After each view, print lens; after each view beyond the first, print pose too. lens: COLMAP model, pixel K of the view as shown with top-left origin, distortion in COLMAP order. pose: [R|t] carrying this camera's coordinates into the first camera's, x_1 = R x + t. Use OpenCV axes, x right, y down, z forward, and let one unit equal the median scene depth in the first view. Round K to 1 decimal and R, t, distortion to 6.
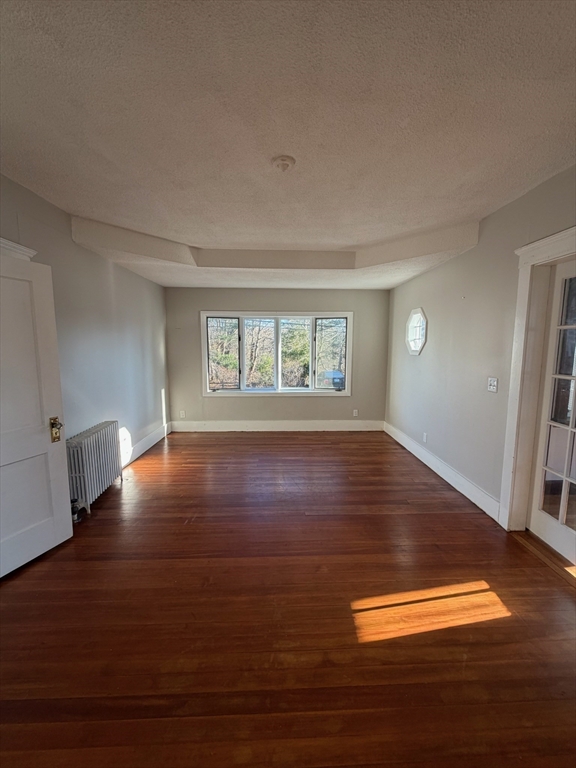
lens RADIAL K [[306.3, 0, 288.9], [0, 306.3, 381.0], [0, 0, 1]] dist [-0.003871, 0.001166]
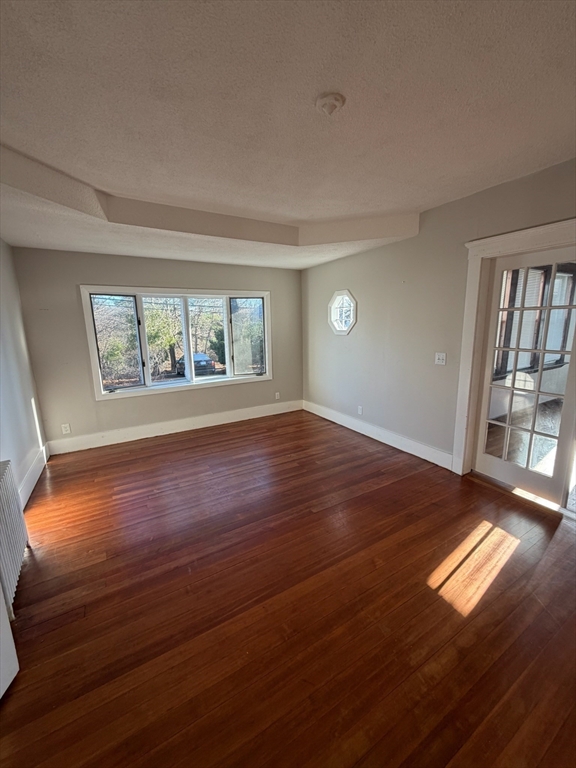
lens RADIAL K [[306.3, 0, 286.9], [0, 306.3, 380.9], [0, 0, 1]] dist [-0.003871, 0.001166]
pose [[0.879778, -0.108638, 0.462804, -0.313896], [0.078119, 0.993342, 0.084673, -0.037260], [-0.468921, -0.038339, 0.882407, 0.176258]]
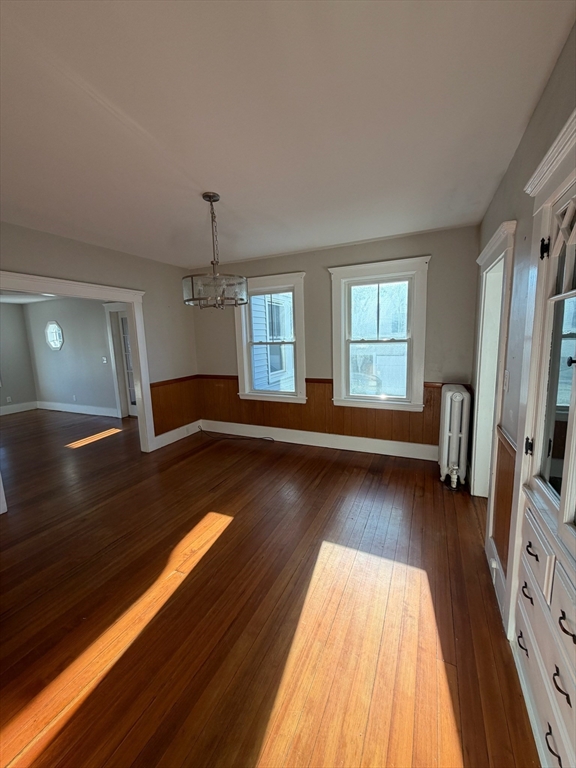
lens RADIAL K [[306.3, 0, 285.7], [0, 306.3, 378.7], [0, 0, 1]] dist [-0.003871, 0.001166]
pose [[0.446231, -0.142468, 0.883505, -0.571856], [0.139903, 0.986214, 0.088369, 0.102101], [-0.883915, 0.084172, 0.460011, -0.915307]]
